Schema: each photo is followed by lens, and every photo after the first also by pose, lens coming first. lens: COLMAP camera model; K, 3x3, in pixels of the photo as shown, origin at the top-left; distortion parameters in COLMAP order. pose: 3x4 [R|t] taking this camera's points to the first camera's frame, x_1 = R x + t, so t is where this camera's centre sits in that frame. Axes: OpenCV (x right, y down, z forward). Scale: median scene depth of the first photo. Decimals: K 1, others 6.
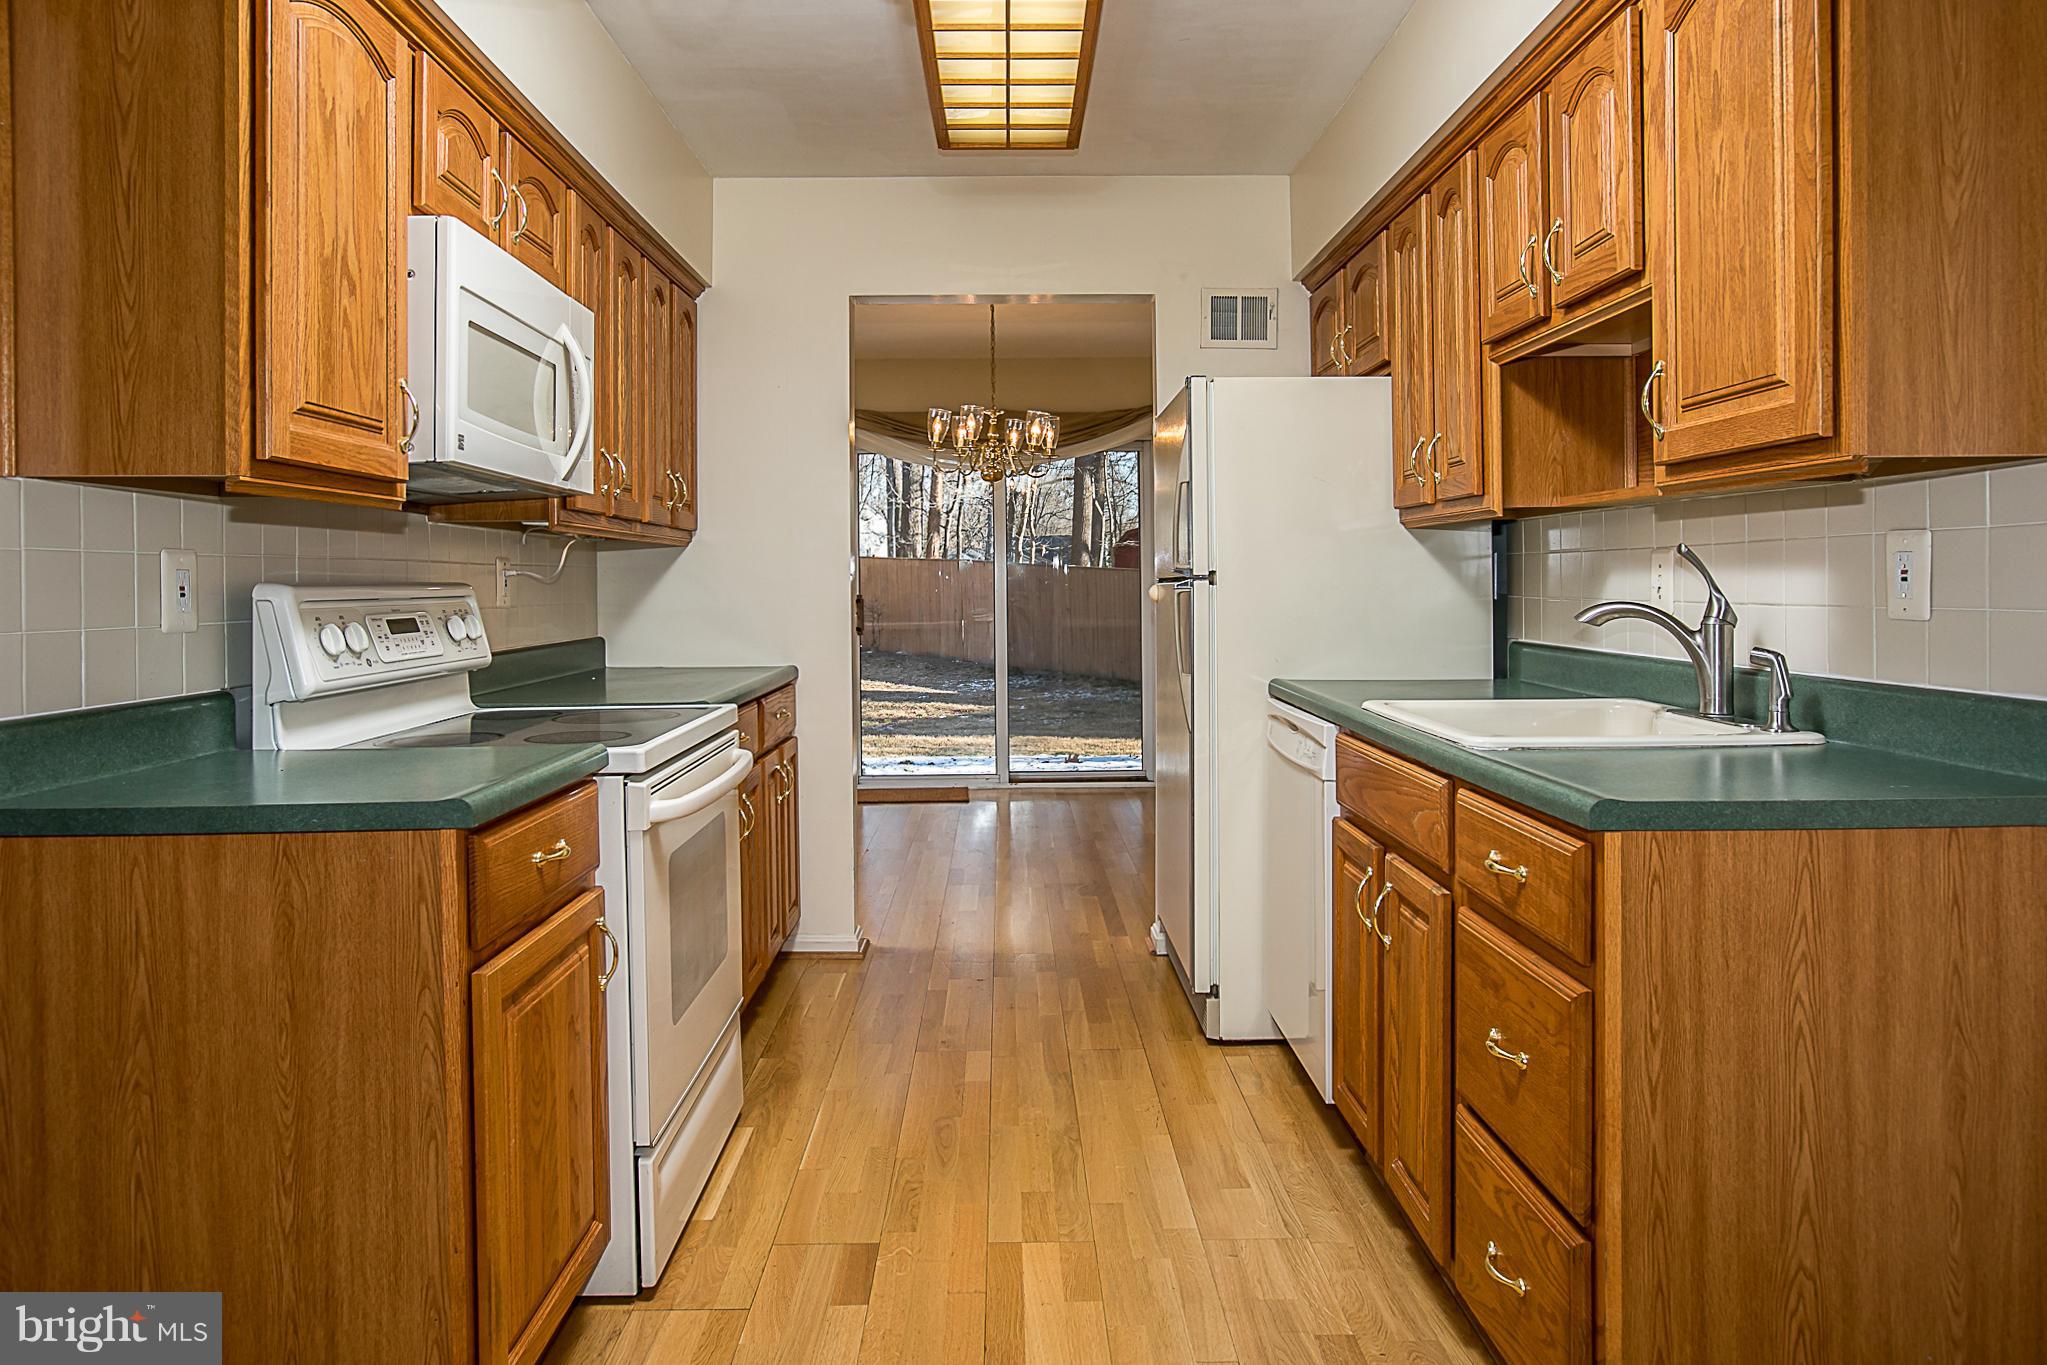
lens RADIAL K [[1301.1, 0, 1027.8], [0, 1301.1, 584.8], [0, 0, 1]] dist [-0.016198, 0.007509]
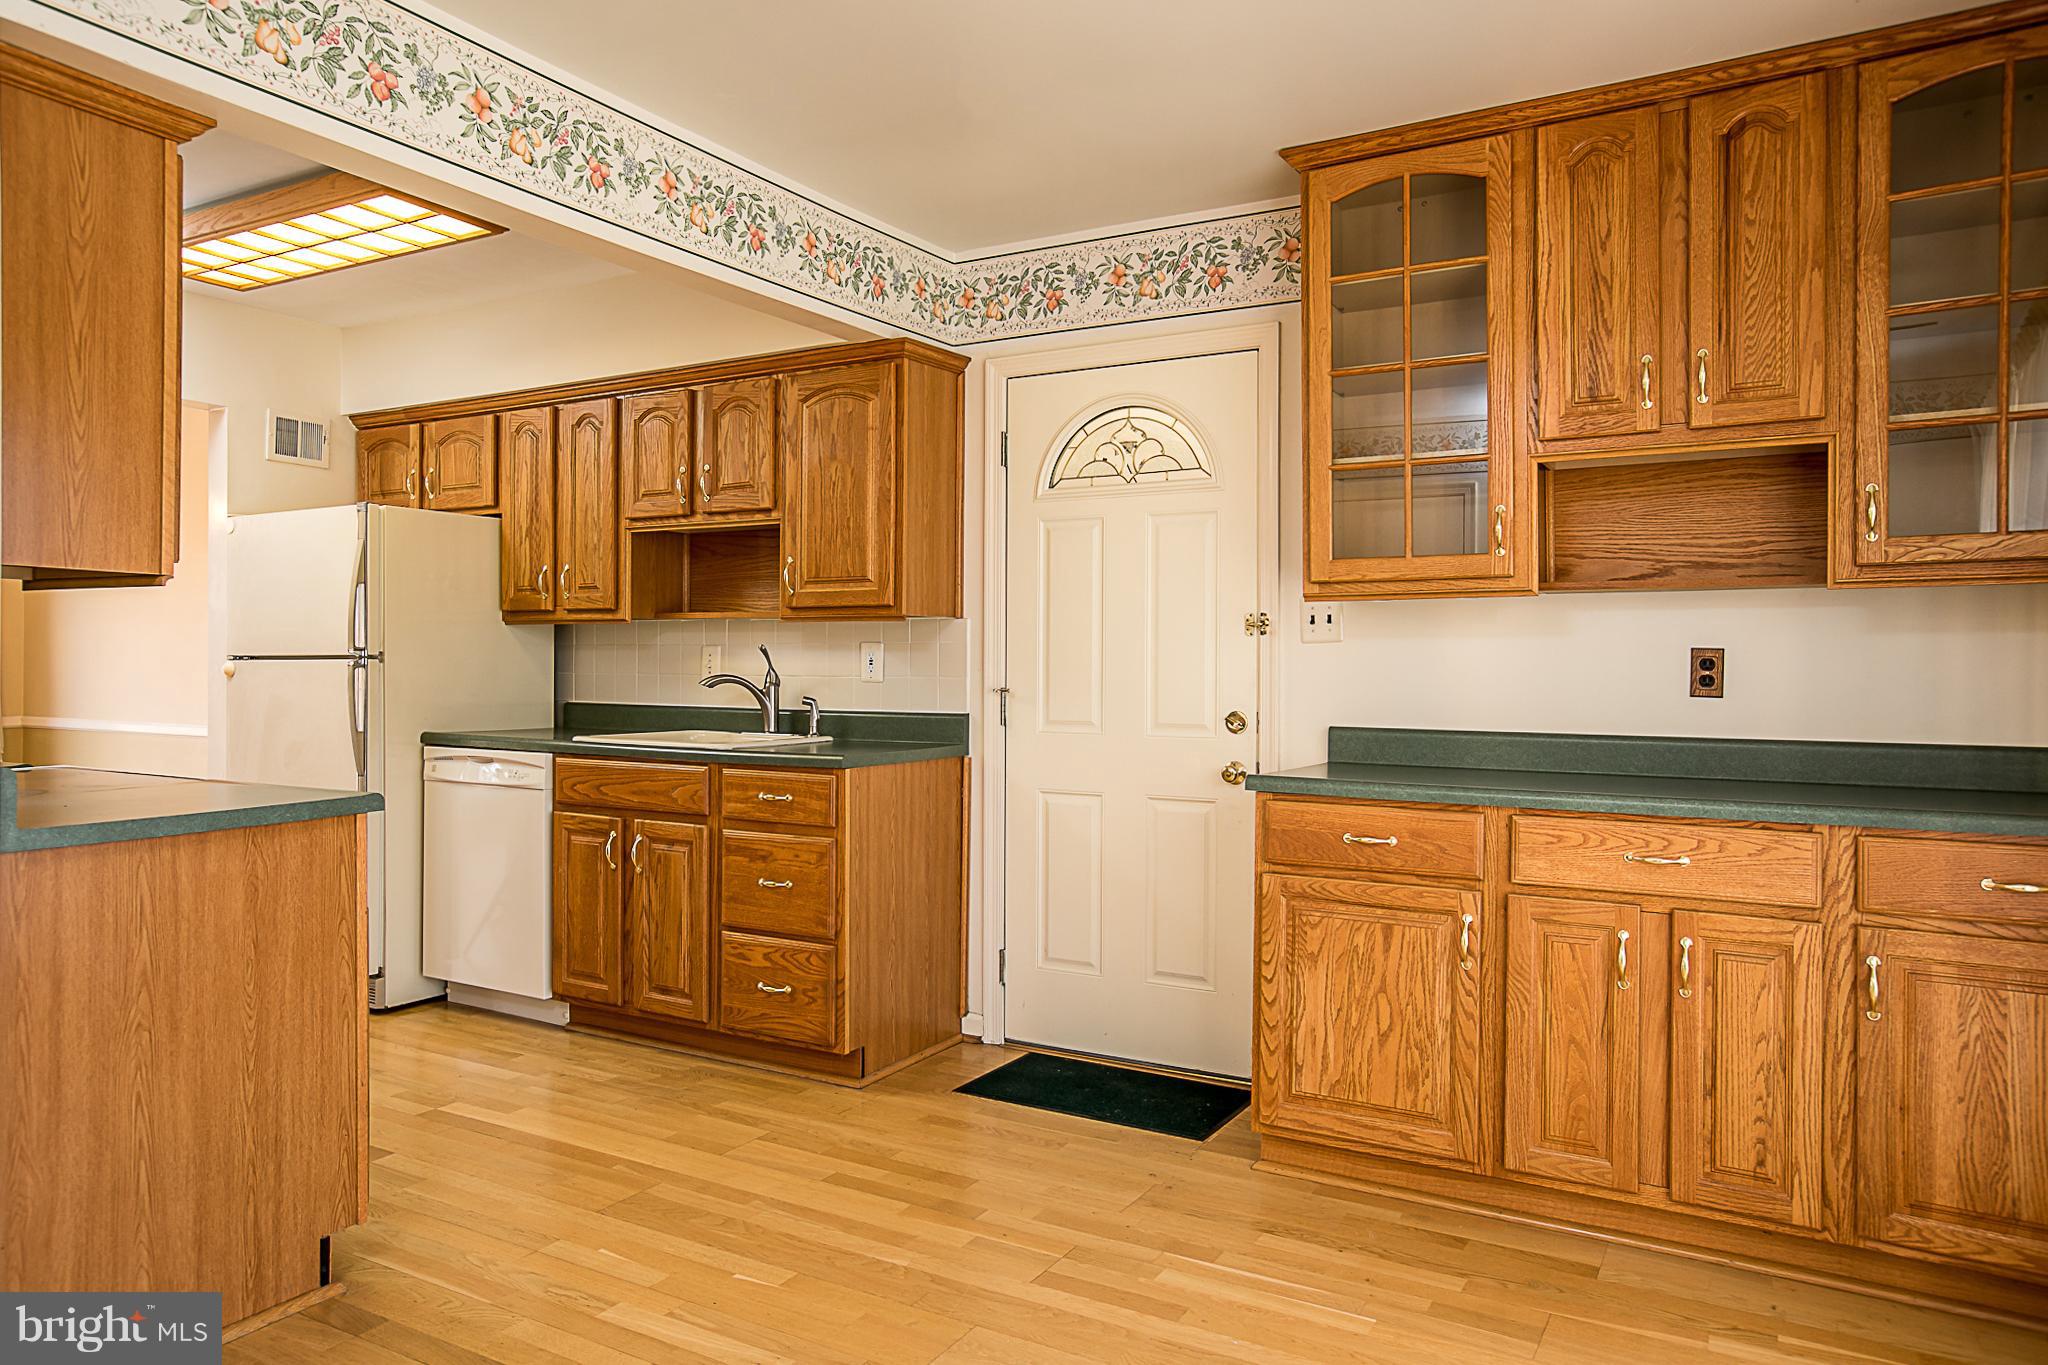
lens RADIAL K [[1301.7, 0, 1025.1], [0, 1301.7, 677.0], [0, 0, 1]] dist [-0.016198, 0.007509]
pose [[0.513521, 0.001891, 0.858075, -1.371361], [-0.007306, 0.999971, 0.002169, 0.013484], [-0.858046, -0.007383, 0.513519, -0.484173]]
